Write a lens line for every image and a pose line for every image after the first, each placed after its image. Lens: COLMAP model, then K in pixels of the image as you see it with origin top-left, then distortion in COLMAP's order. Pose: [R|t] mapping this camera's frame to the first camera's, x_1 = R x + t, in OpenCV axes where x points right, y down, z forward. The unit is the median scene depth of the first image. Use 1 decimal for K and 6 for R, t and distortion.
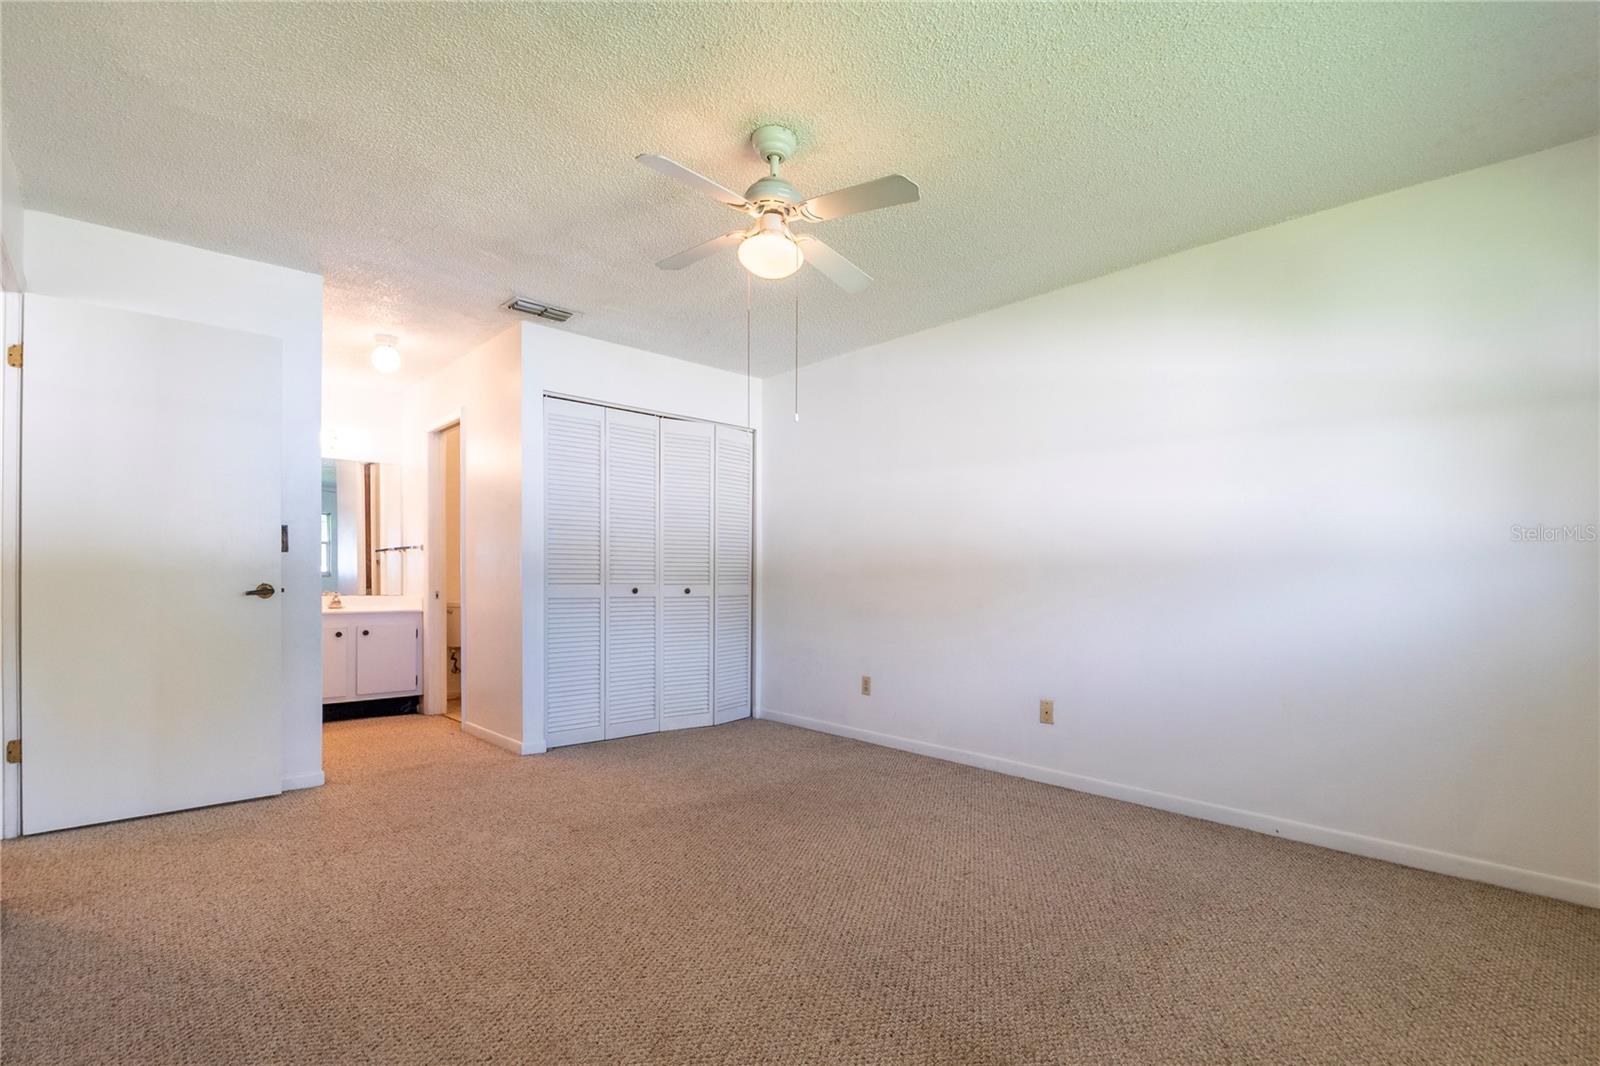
lens RADIAL K [[832.6, 0, 801.3], [0, 832.6, 575.6], [0, 0, 1]] dist [0.000875, -0.000099]
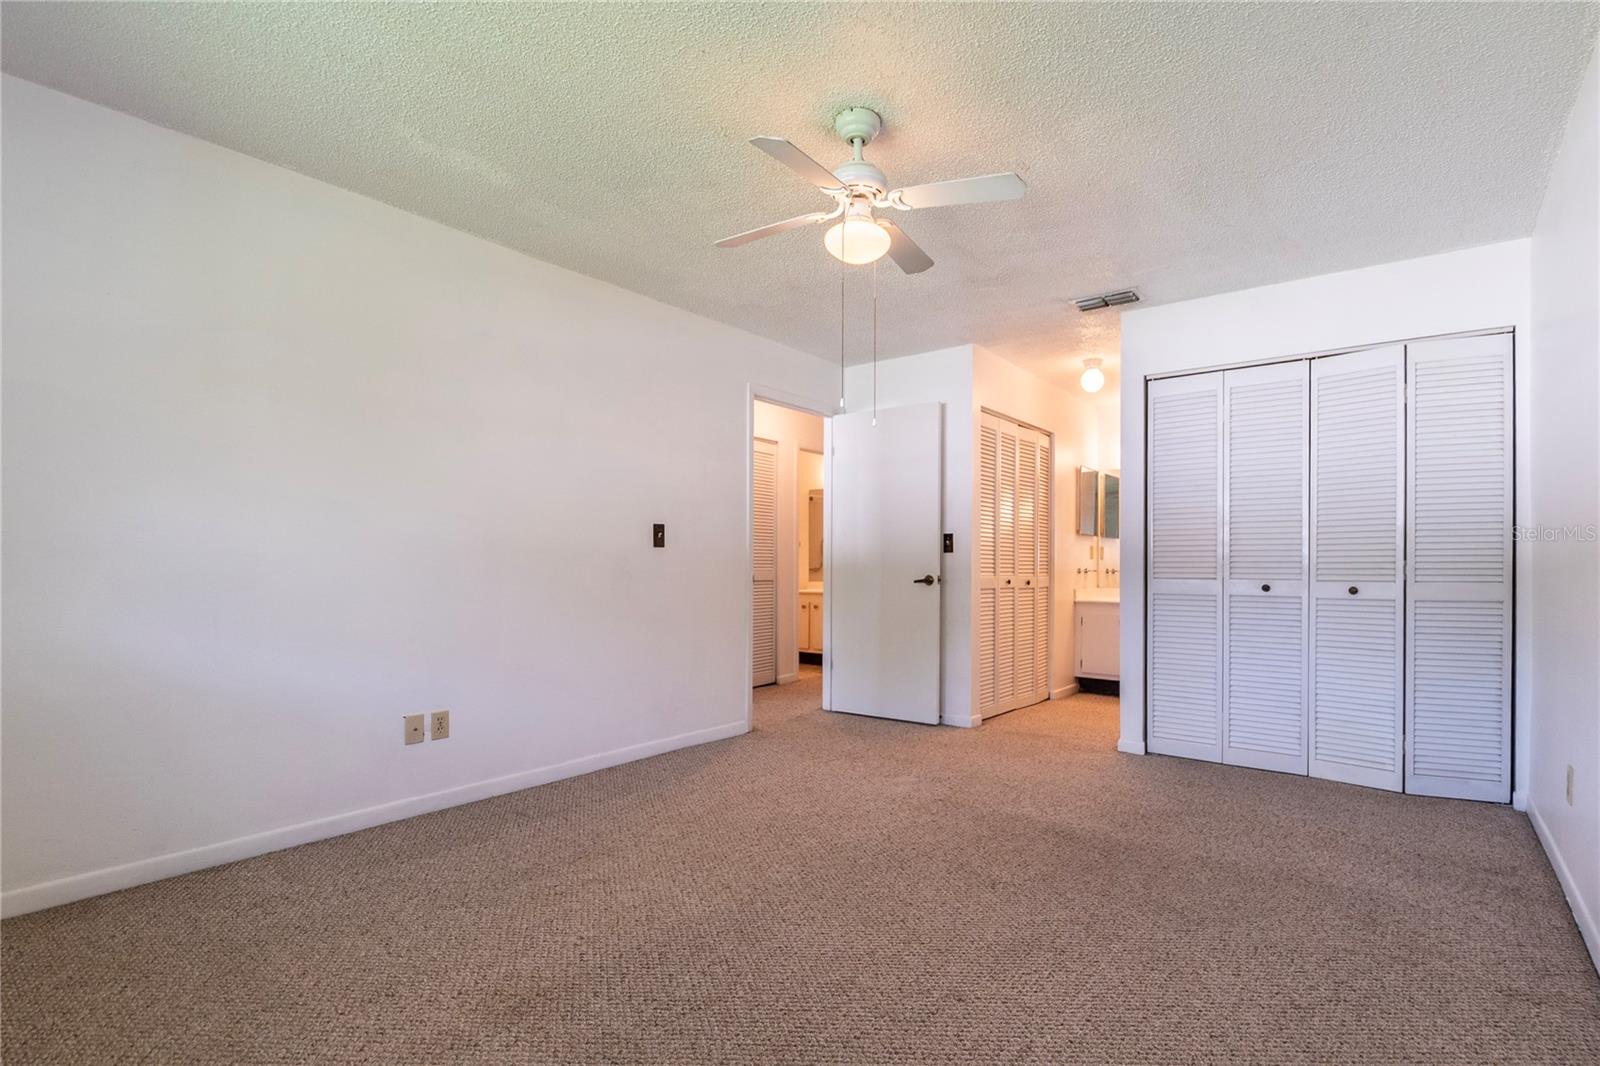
lens RADIAL K [[776.6, 0, 807.4], [0, 776.6, 557.7], [0, 0, 1]] dist [-0.000318, -0.000394]
pose [[0.099844, -0.019756, -0.994807, 0.493901], [-0.003094, 0.999792, -0.020165, 0.005148], [0.994998, 0.005092, 0.099762, 0.484122]]
